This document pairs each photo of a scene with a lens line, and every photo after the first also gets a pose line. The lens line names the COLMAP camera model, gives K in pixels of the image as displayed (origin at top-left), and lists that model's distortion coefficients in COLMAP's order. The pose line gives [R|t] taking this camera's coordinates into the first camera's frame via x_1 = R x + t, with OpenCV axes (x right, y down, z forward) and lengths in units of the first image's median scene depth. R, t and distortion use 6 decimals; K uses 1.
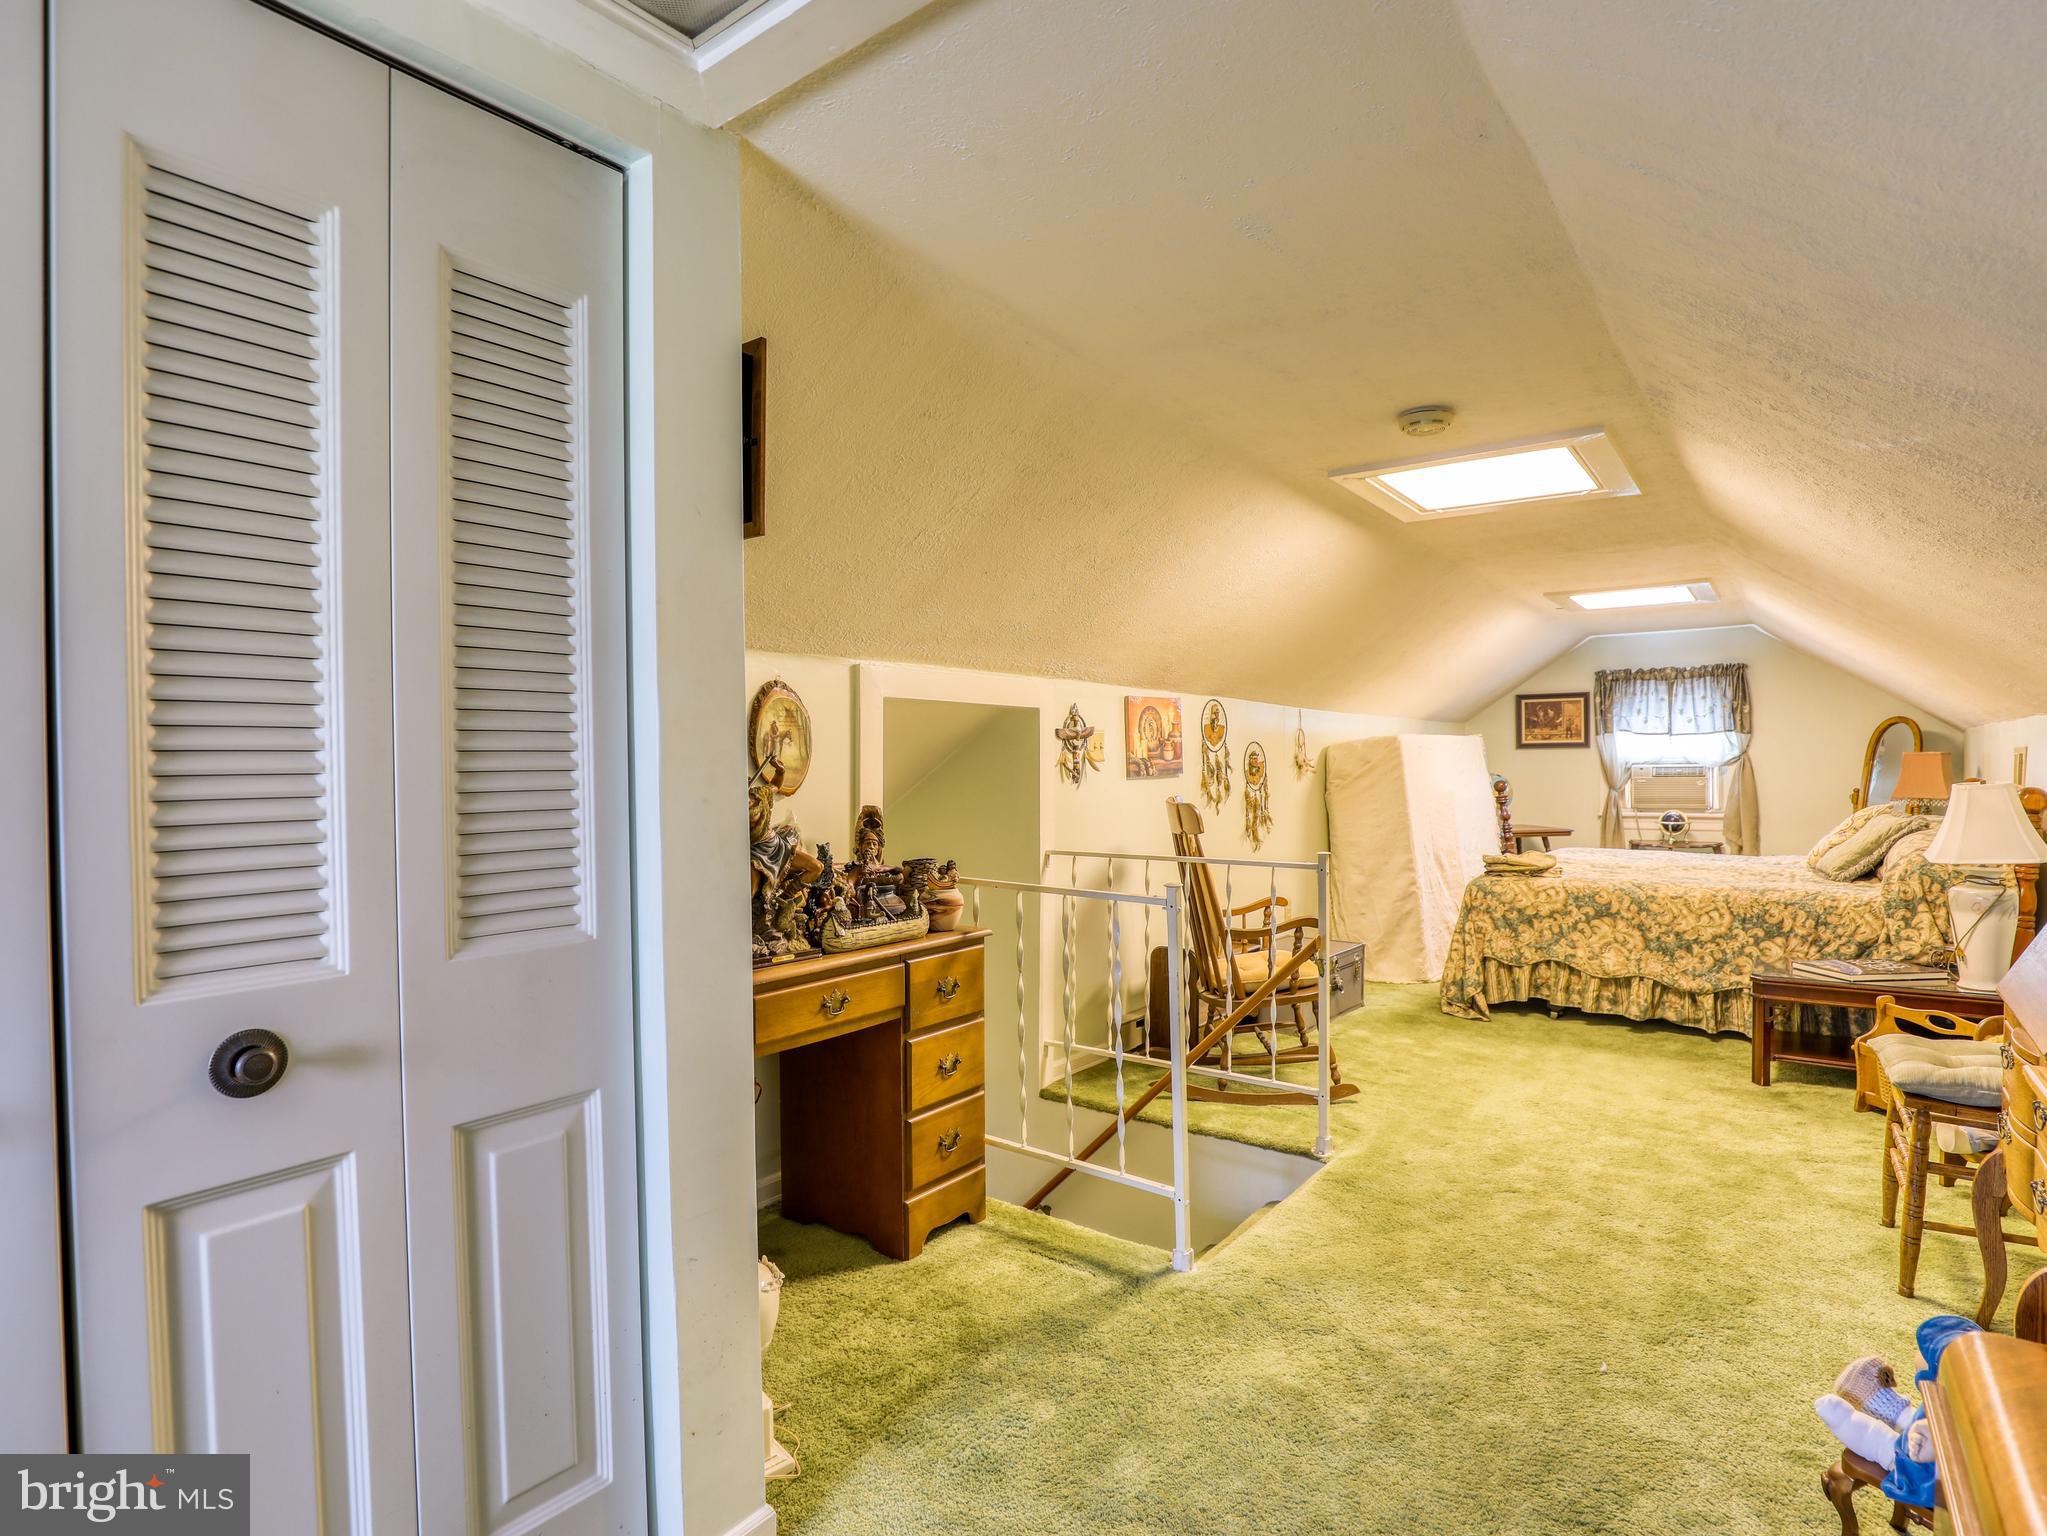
lens RADIAL K [[1064.8, 0, 1037.6], [0, 1064.8, 780.9], [0, 0, 1]] dist [-0.025474, 0.000140]
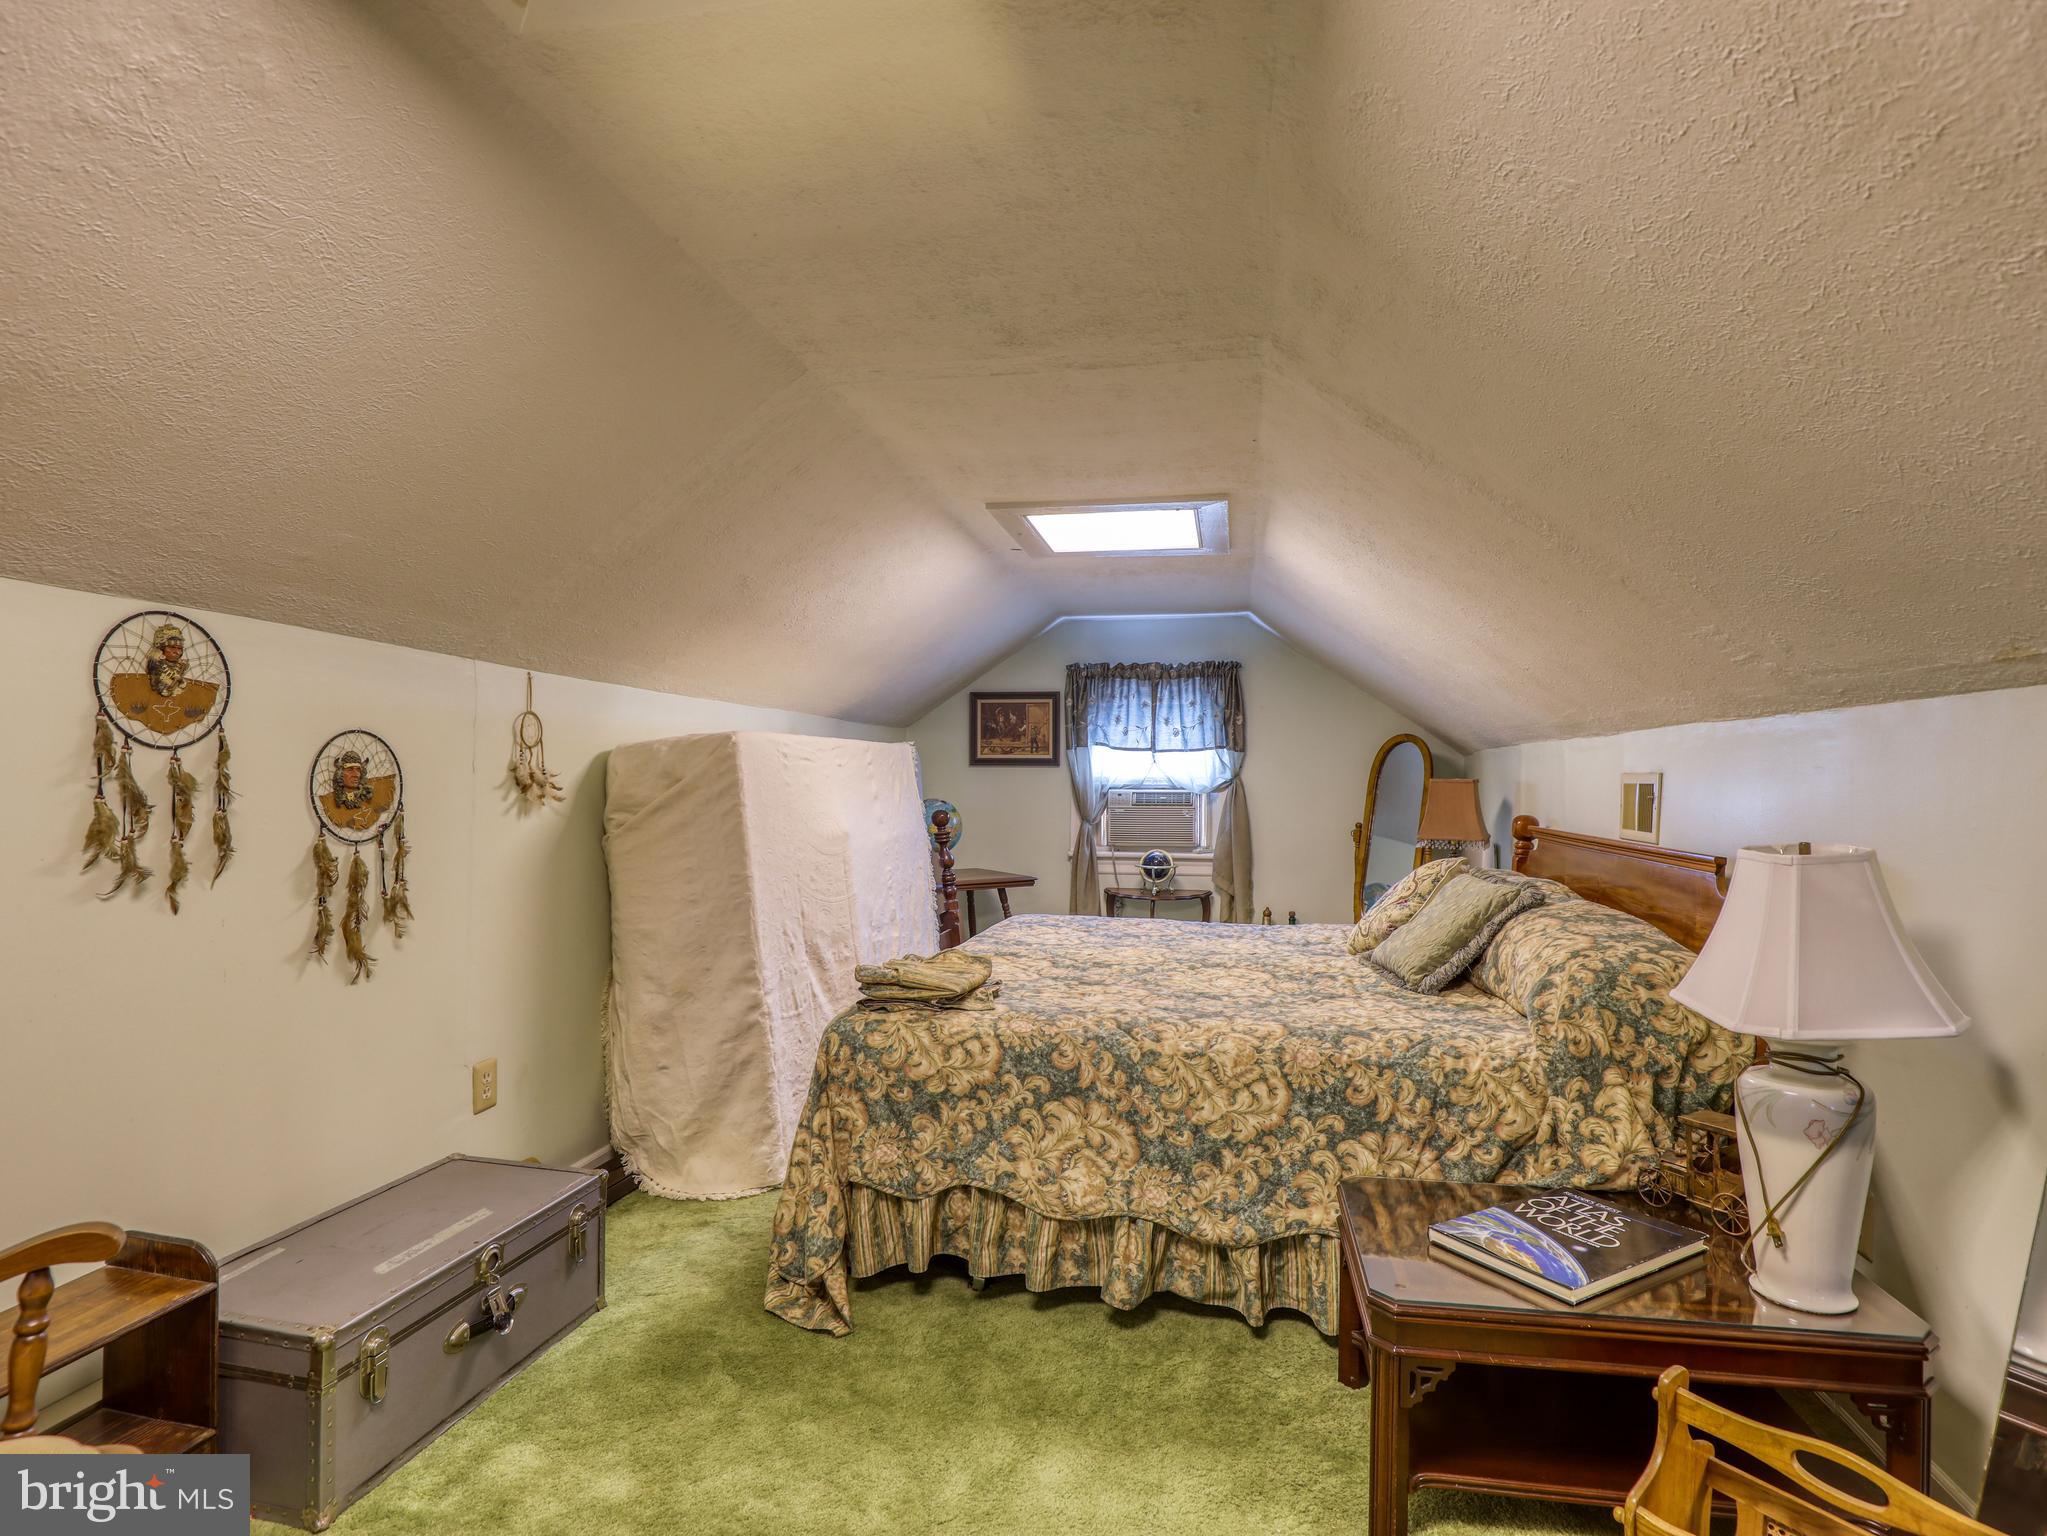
lens RADIAL K [[1064.8, 0, 1037.6], [0, 1064.8, 780.9], [0, 0, 1]] dist [-0.025474, 0.000140]
pose [[0.899692, 0.015634, 0.436246, 0.285460], [-0.008840, 0.999806, -0.017599, -0.011700], [-0.436437, 0.011978, 0.899655, 0.521925]]
